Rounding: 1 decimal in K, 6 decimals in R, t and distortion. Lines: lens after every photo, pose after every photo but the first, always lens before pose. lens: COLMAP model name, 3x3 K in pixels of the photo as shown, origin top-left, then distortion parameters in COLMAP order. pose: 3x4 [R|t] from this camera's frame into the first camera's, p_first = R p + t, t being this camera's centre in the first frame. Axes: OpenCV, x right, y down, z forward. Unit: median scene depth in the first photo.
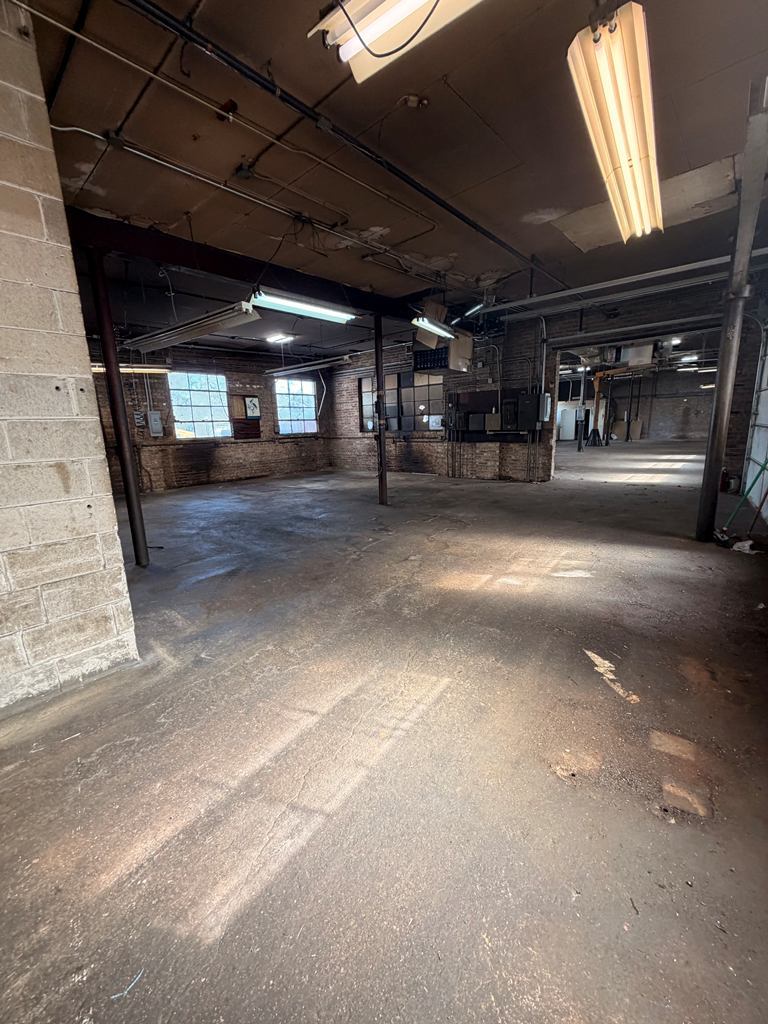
lens RADIAL K [[406.1, 0, 383.7], [0, 406.1, 509.4], [0, 0, 1]] dist [0.000243, -0.000150]
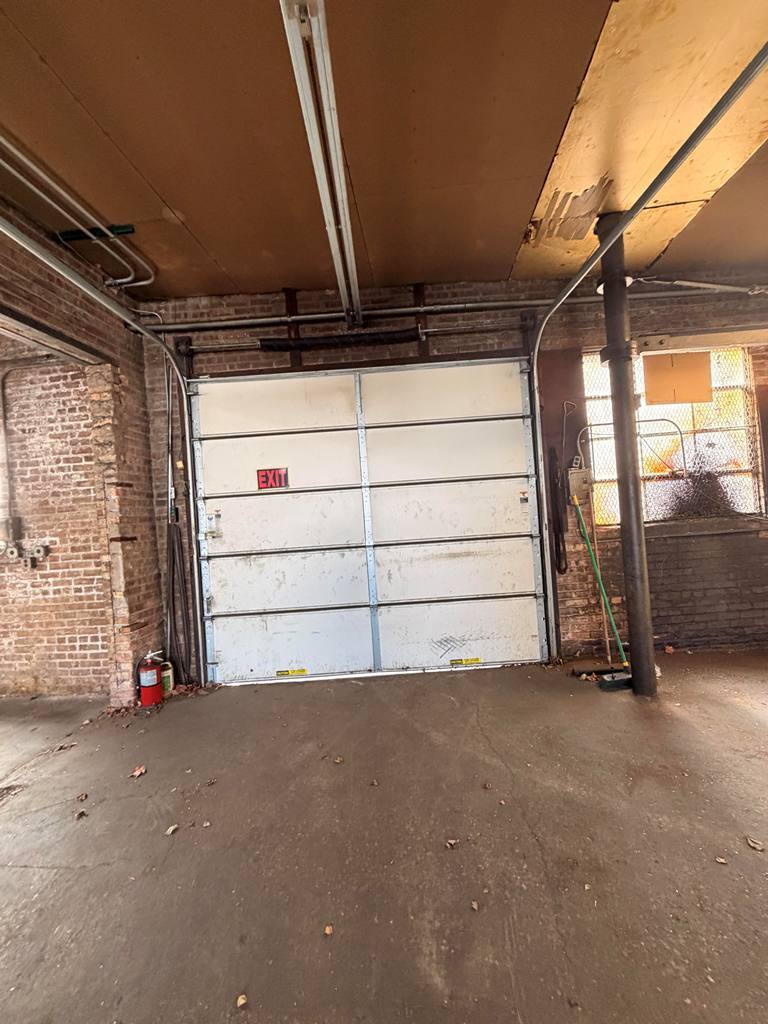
lens RADIAL K [[406.1, 0, 383.7], [0, 406.1, 509.4], [0, 0, 1]] dist [0.000243, -0.000150]
pose [[-0.576424, 0.077900, 0.813429, 0.185188], [0.251783, 0.963946, 0.086107, -0.149180], [-0.777394, 0.254441, -0.575255, 0.648164]]
